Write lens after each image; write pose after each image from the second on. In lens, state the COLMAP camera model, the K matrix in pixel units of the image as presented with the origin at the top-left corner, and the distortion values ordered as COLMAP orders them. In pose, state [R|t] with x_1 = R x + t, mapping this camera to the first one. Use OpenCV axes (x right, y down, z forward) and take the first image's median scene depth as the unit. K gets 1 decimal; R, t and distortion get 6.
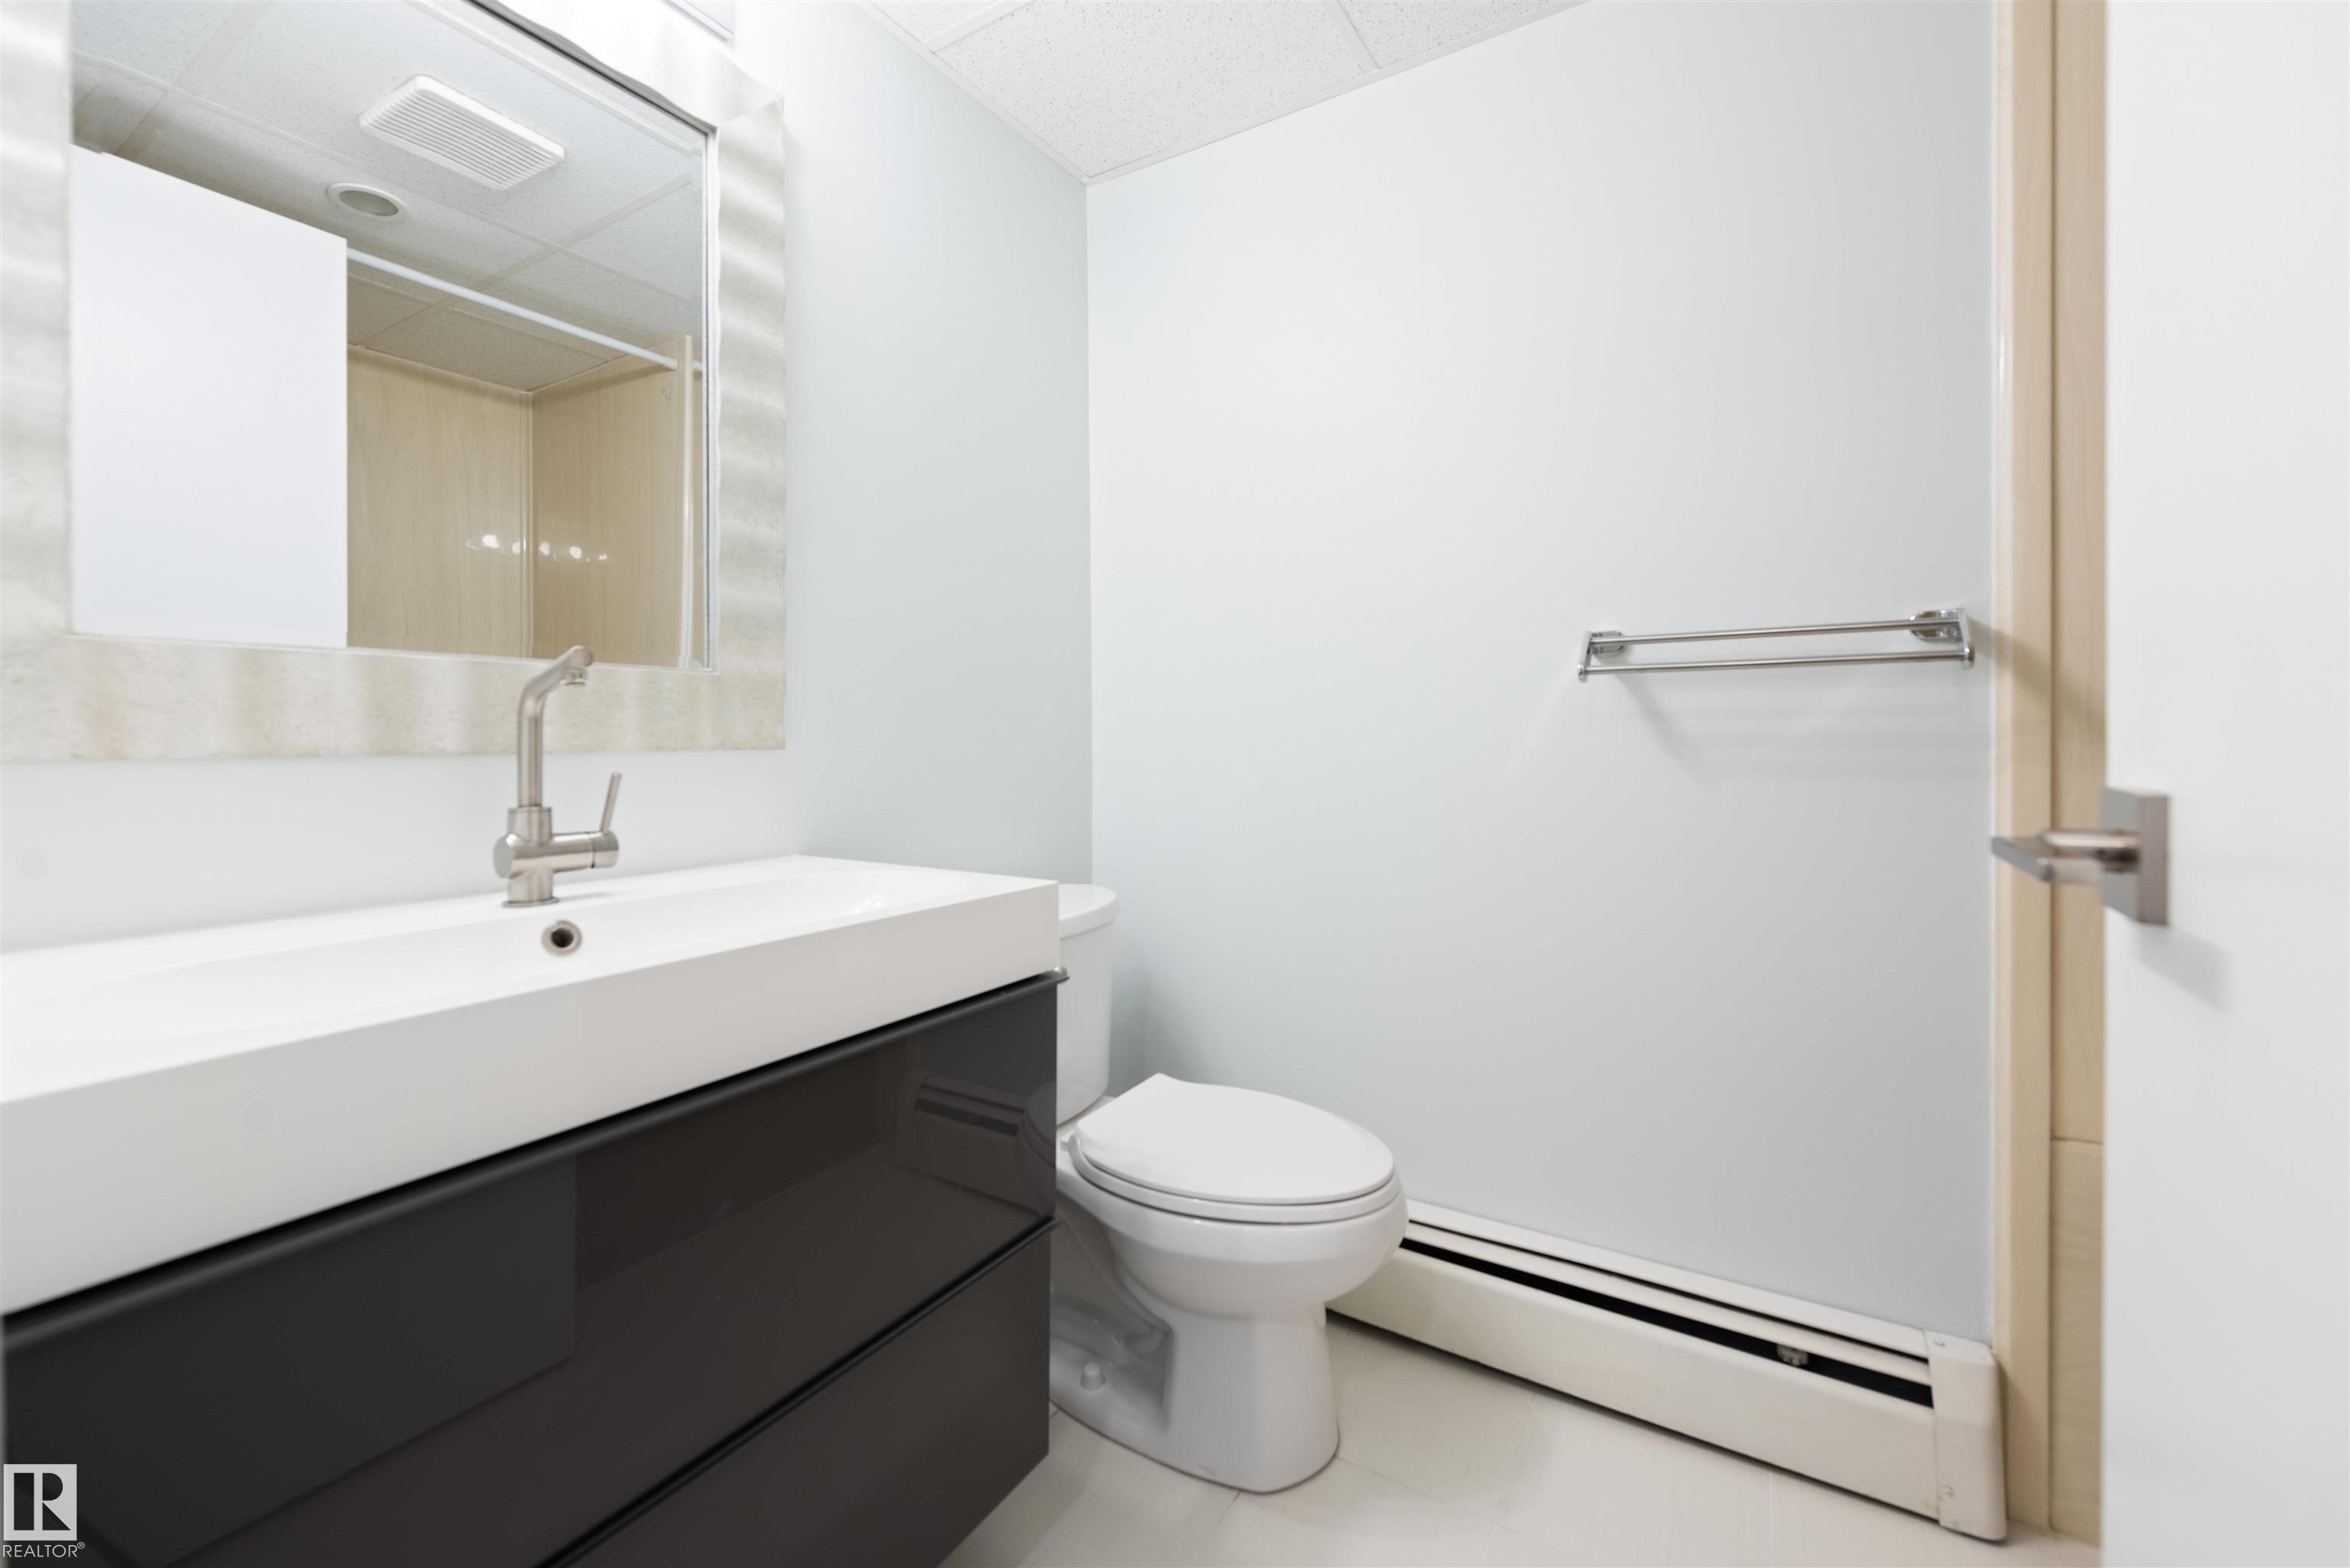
lens RADIAL K [[929.5, 0, 1169.2], [0, 929.5, 767.5], [0, 0, 1]] dist [-0.001820, -0.000458]
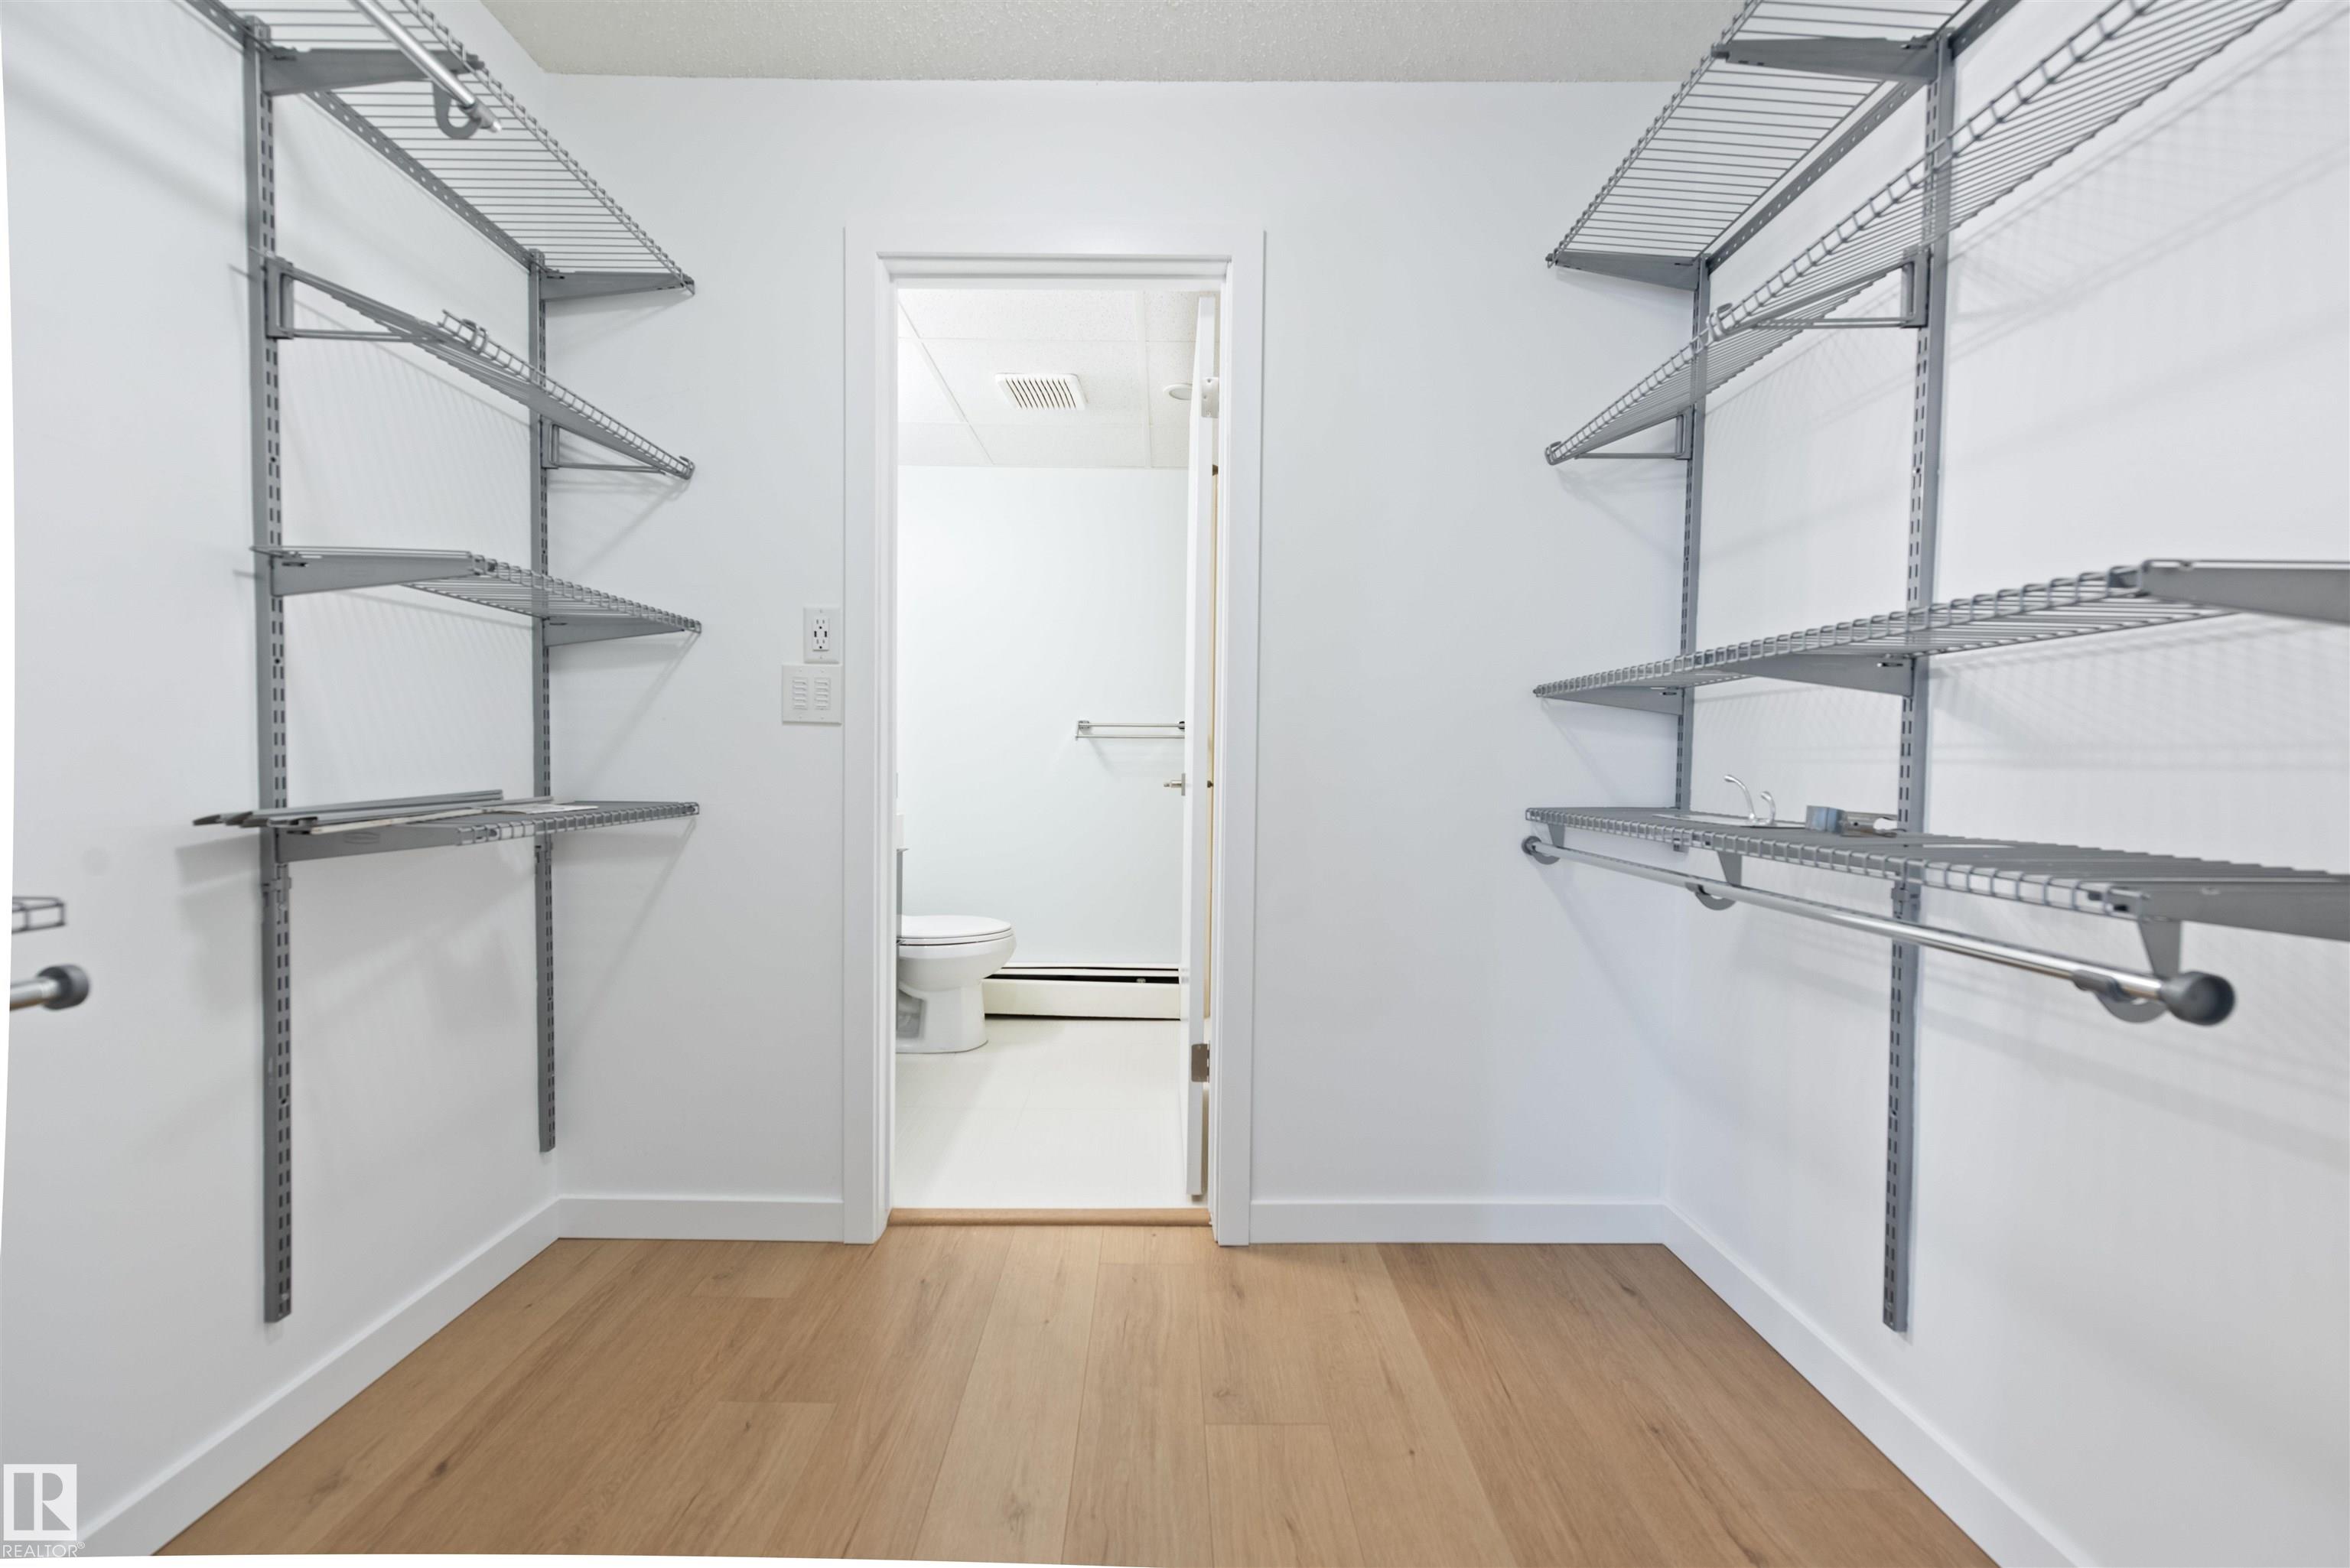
lens RADIAL K [[929.5, 0, 1177.8], [0, 929.5, 783.4], [0, 0, 1]] dist [-0.001820, -0.000458]
pose [[0.835634, 0.005279, 0.549262, -0.783790], [-0.015982, 0.999764, 0.014706, -0.013345], [-0.549054, -0.021067, 0.835521, -1.403100]]
